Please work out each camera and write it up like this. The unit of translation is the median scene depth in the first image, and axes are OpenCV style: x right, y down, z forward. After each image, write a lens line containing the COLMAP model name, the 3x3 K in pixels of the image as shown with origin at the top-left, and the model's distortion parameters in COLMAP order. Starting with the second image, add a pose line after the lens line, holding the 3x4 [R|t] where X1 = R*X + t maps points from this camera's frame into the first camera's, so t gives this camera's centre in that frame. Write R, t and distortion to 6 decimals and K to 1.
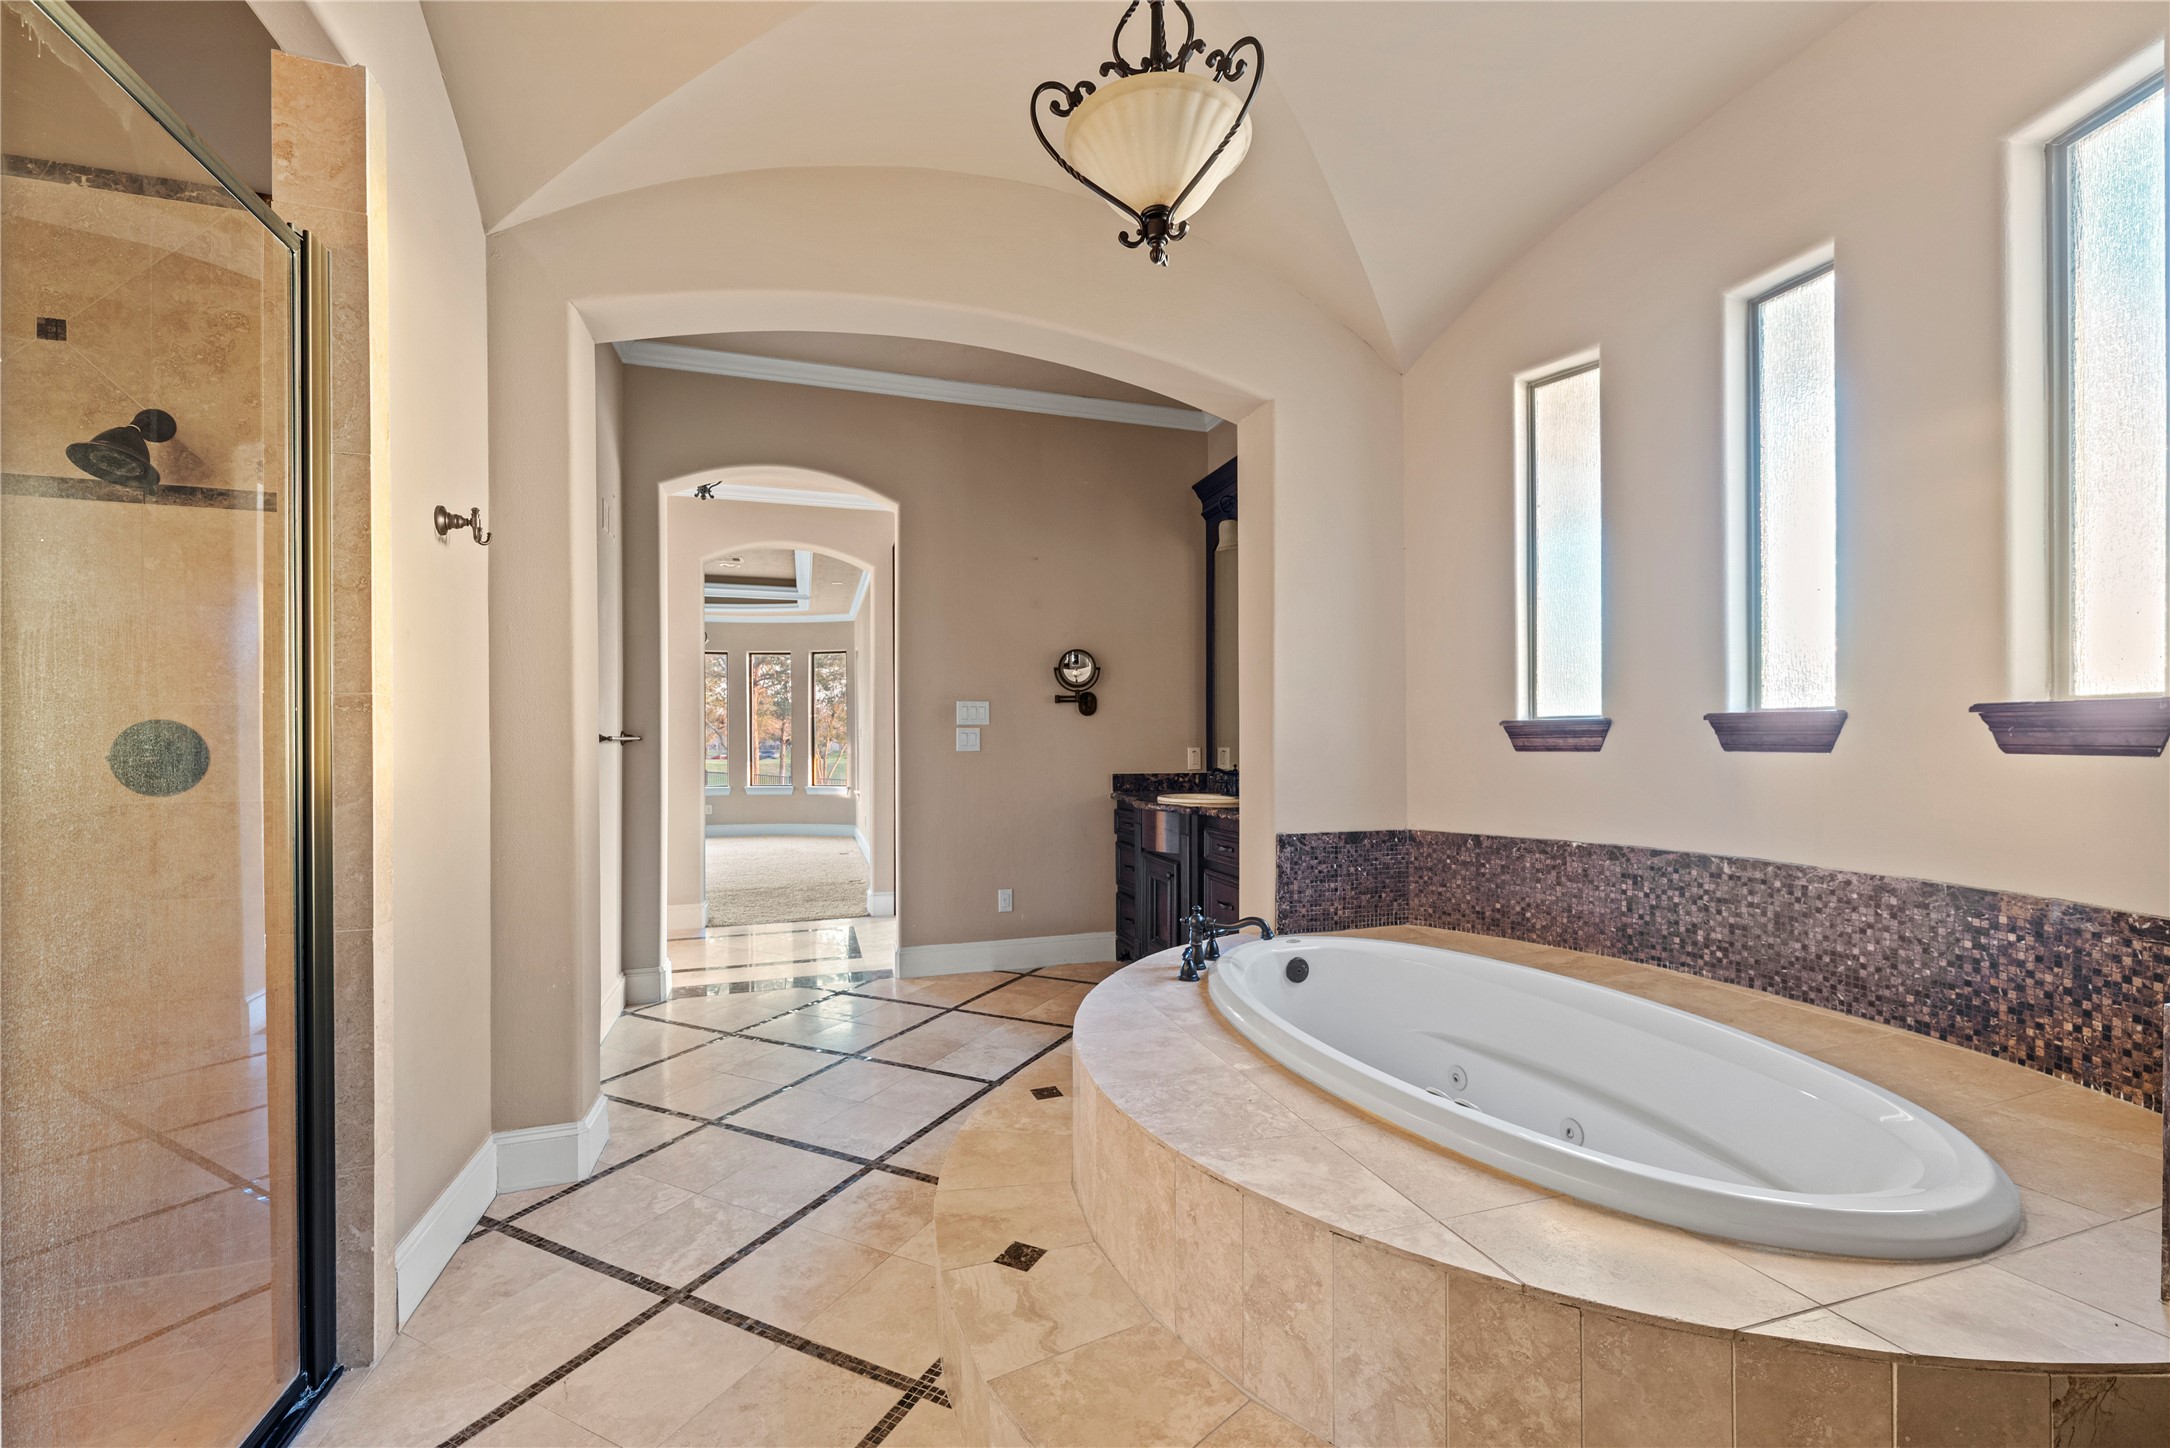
lens RADIAL K [[876.2, 0, 1095.0], [0, 876.2, 745.9], [0, 0, 1]] dist [0.000685, 0.000055]
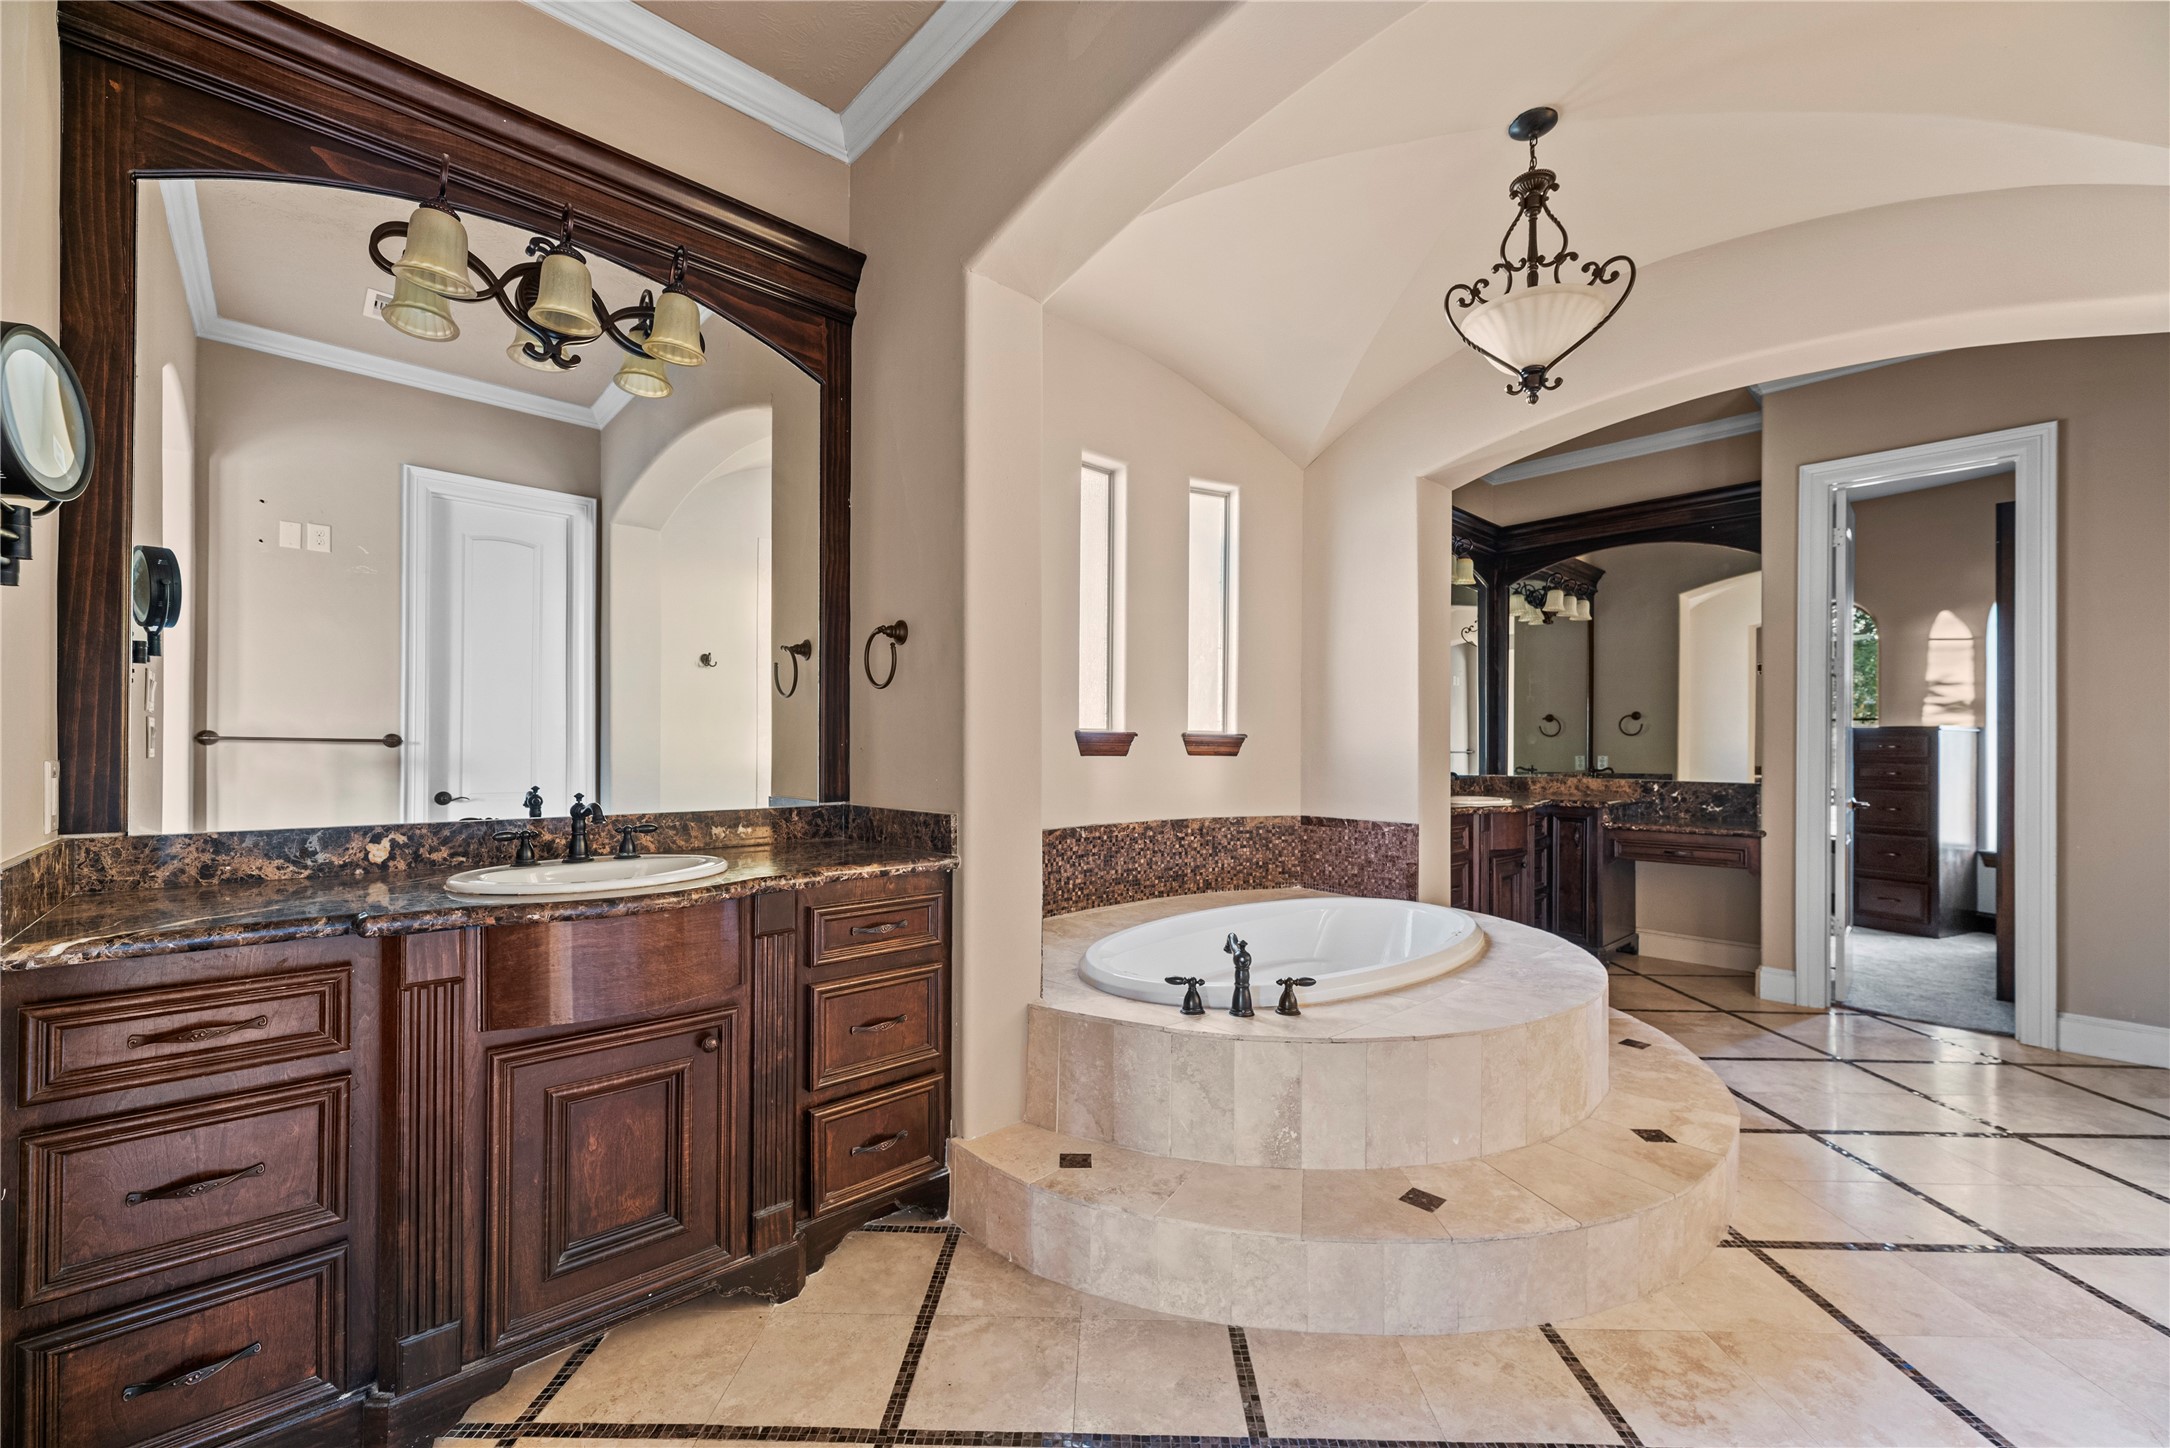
lens RADIAL K [[876.2, 0, 1095.0], [0, 876.2, 745.9], [0, 0, 1]] dist [0.000685, 0.000055]
pose [[-0.424143, 0.003352, 0.905589, -0.798941], [-0.000650, 0.999992, -0.004006, -0.006414], [-0.905595, -0.002288, -0.424138, 1.995407]]
